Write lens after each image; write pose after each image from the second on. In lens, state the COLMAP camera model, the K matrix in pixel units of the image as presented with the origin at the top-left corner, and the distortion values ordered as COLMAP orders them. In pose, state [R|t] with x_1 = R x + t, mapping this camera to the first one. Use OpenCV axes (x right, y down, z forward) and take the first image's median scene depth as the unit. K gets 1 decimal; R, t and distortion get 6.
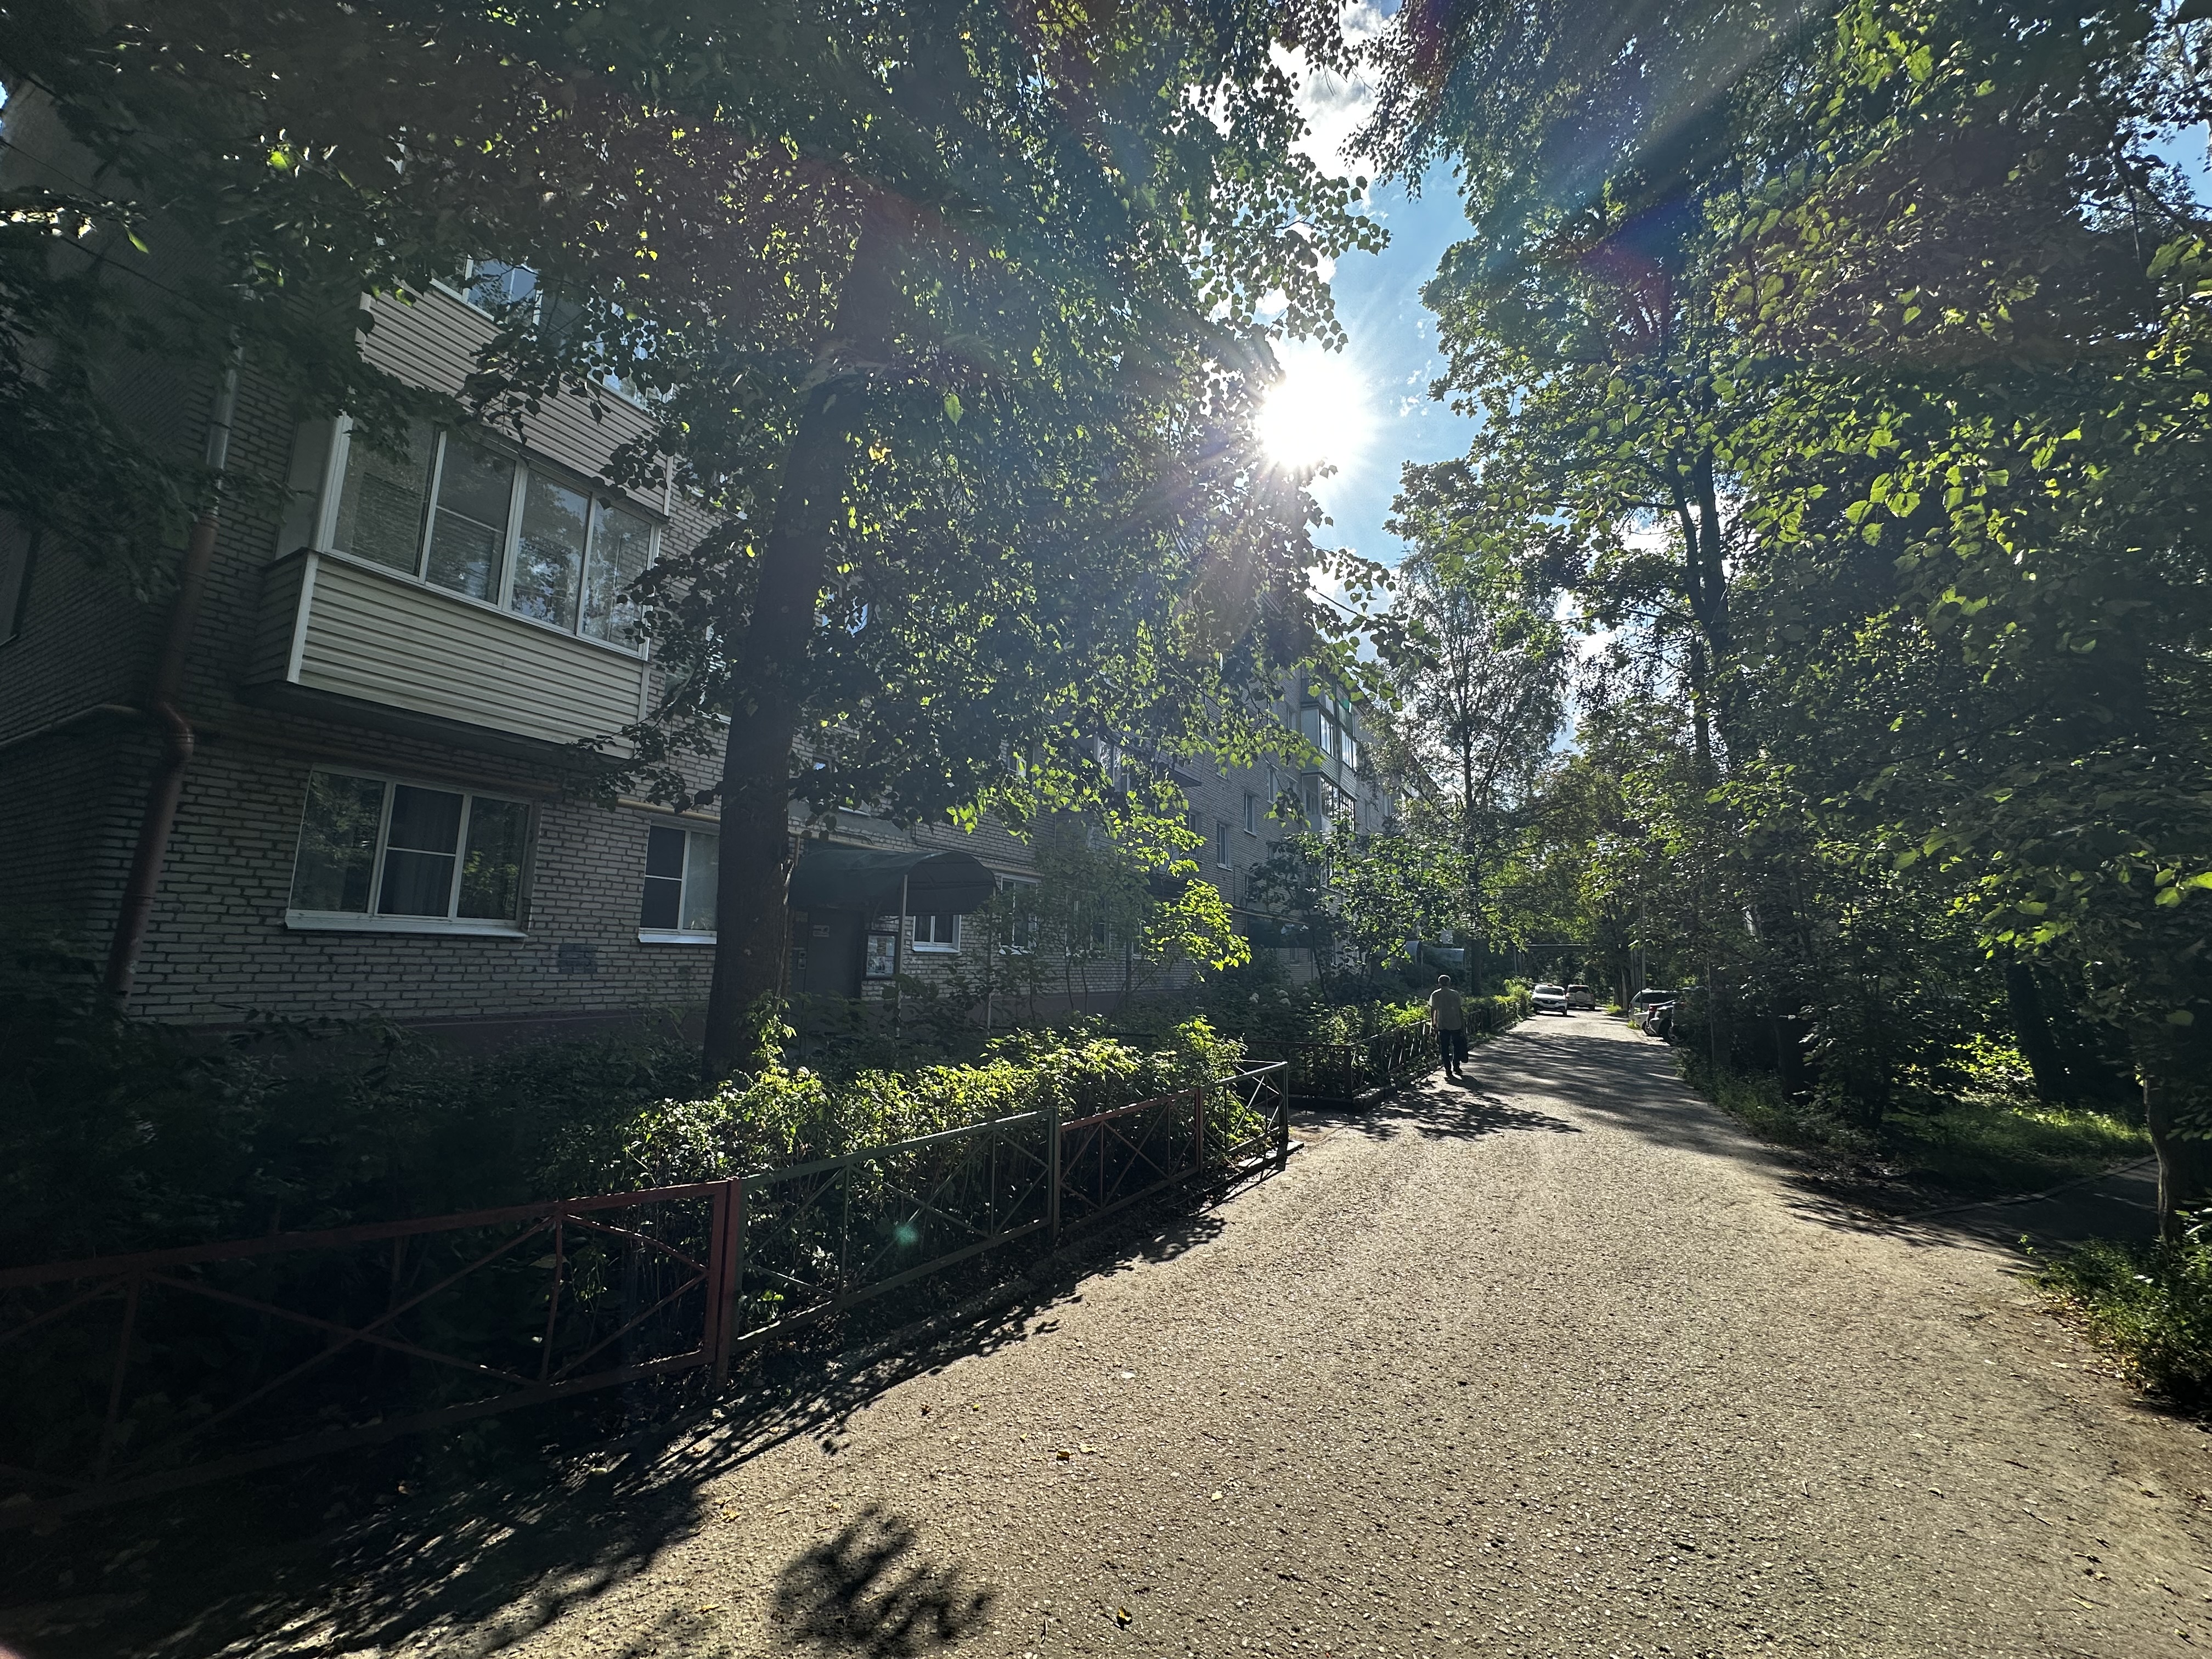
lens RADIAL K [[883.0, 0, 1107.7], [0, 883.0, 832.1], [0, 0, 1]] dist [-0.002036, 0.000274]
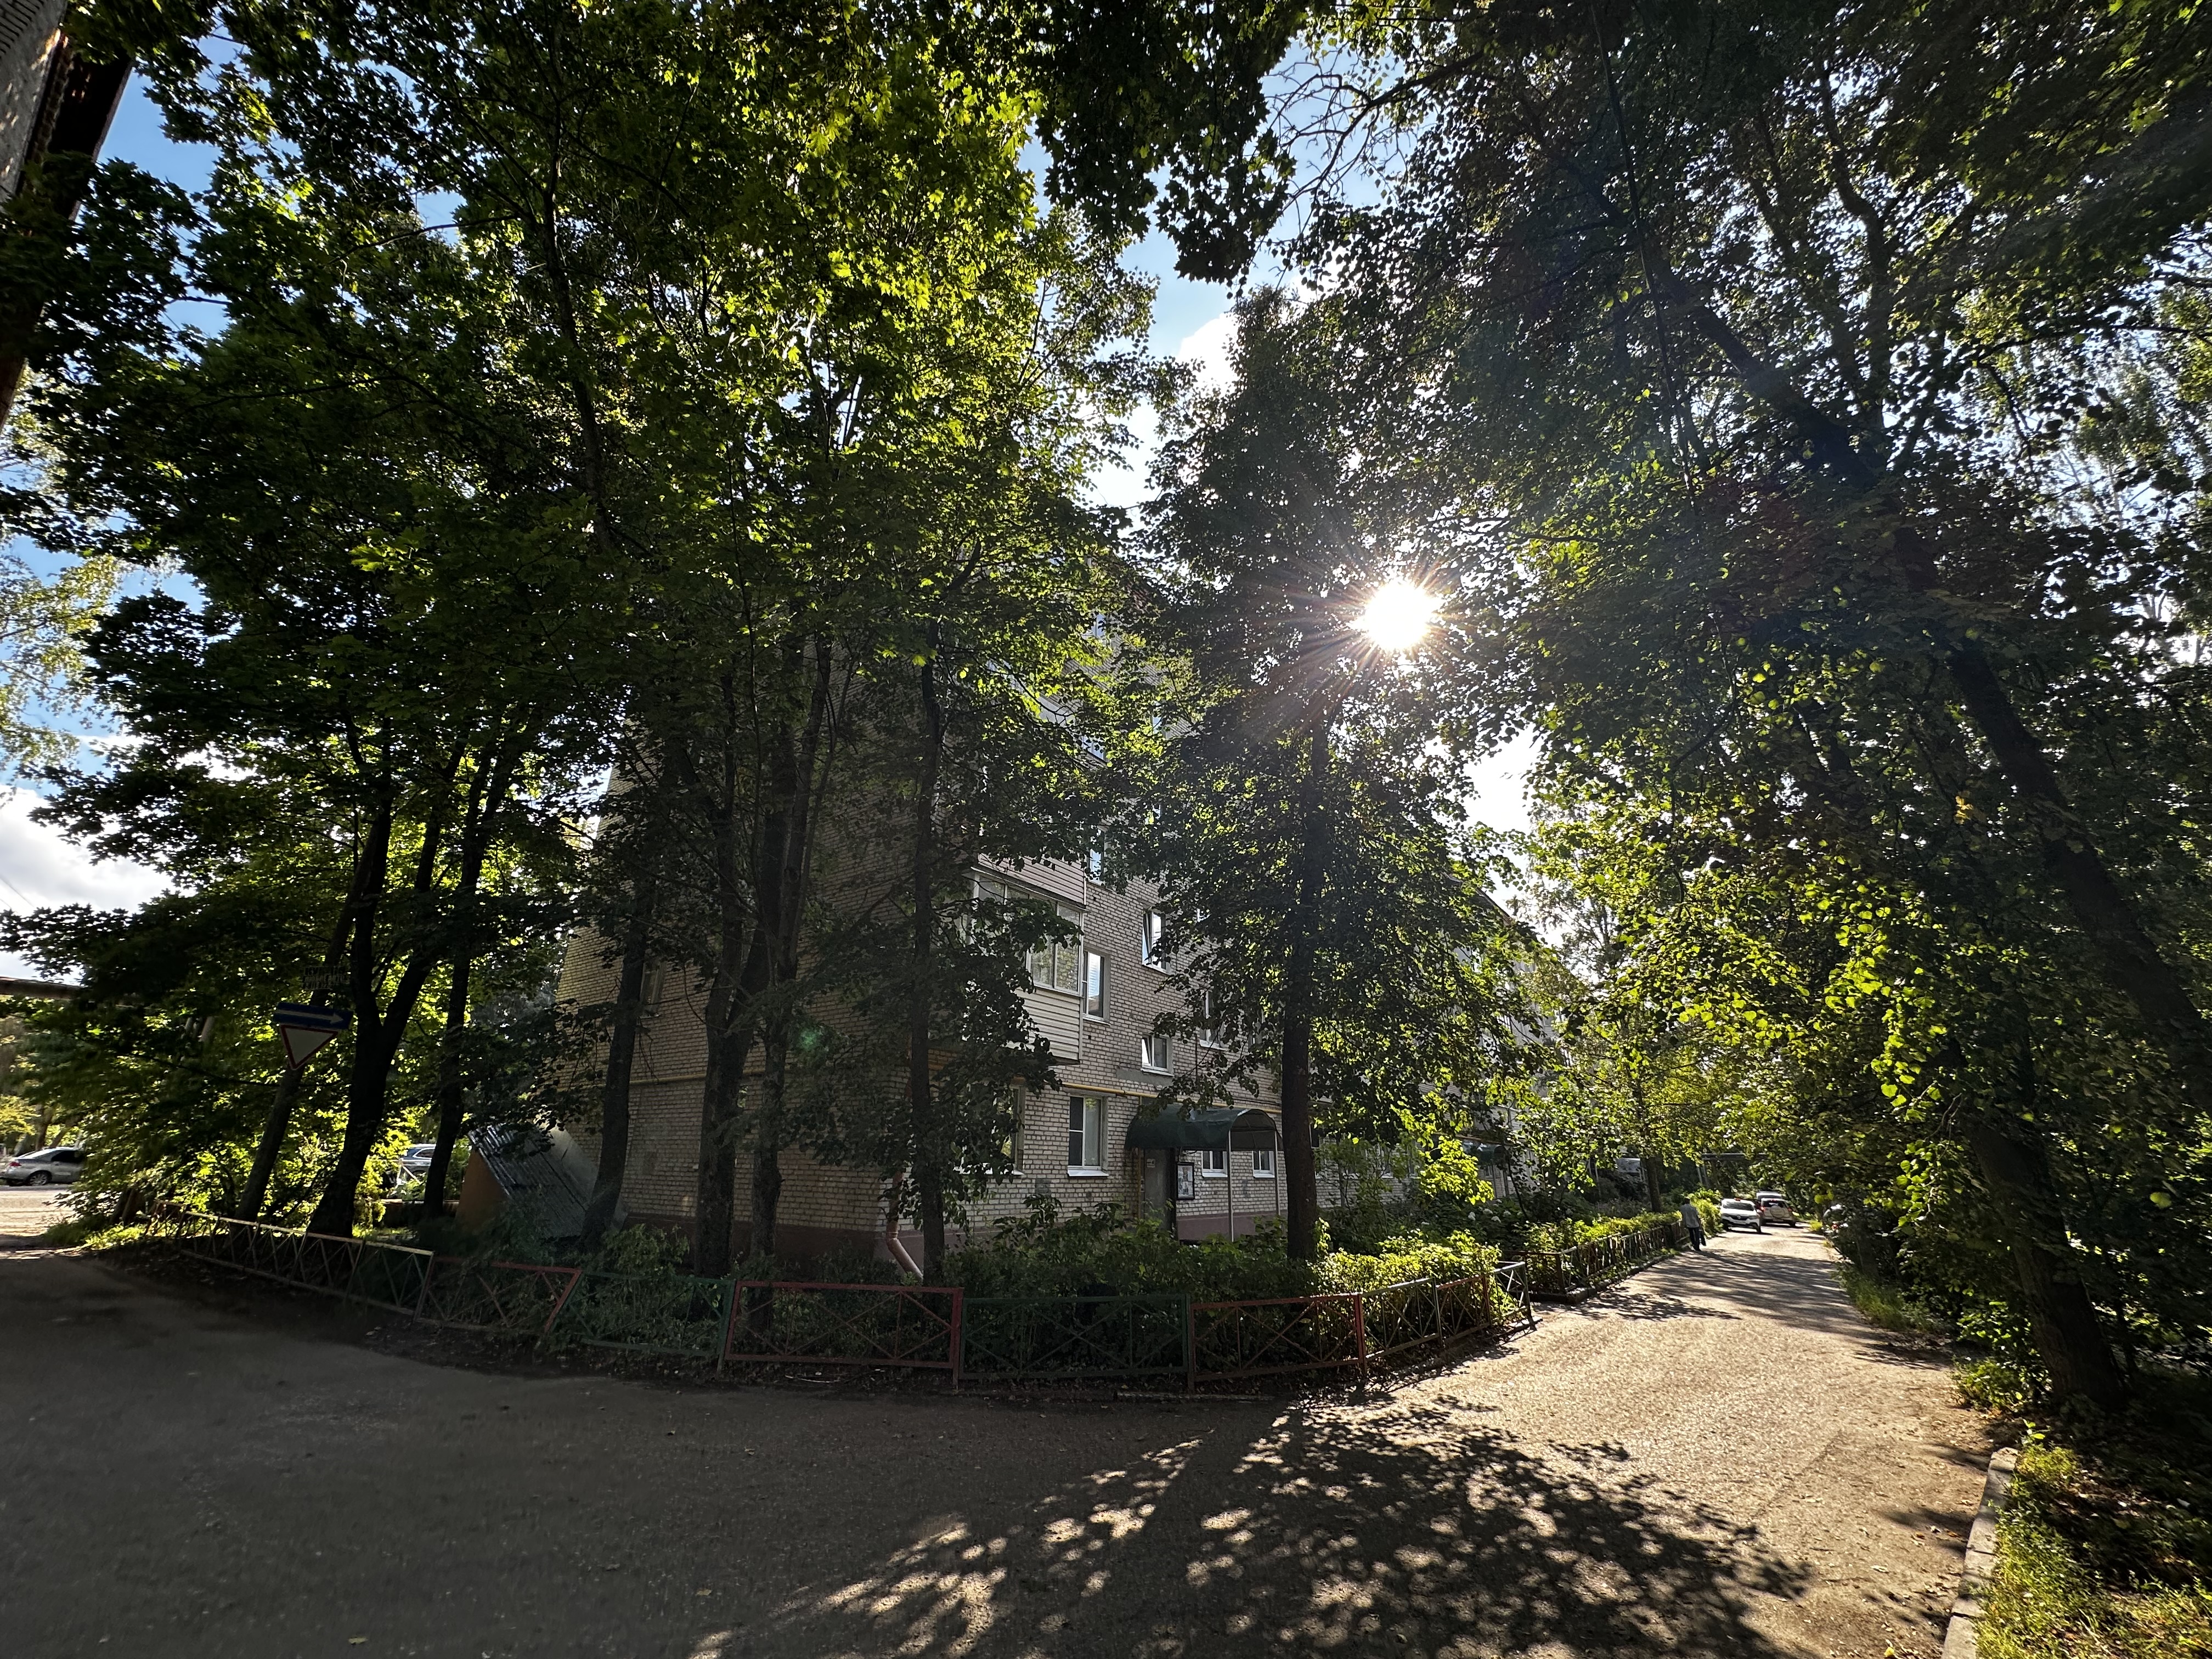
lens RADIAL K [[883.0, 0, 1102.0], [0, 883.0, 827.8], [0, 0, 1]] dist [-0.002036, 0.000274]
pose [[0.989947, -0.049888, -0.132352, -0.181679], [0.019786, 0.975377, -0.219656, -0.101690], [0.140051, 0.214829, 0.966558, -0.488686]]
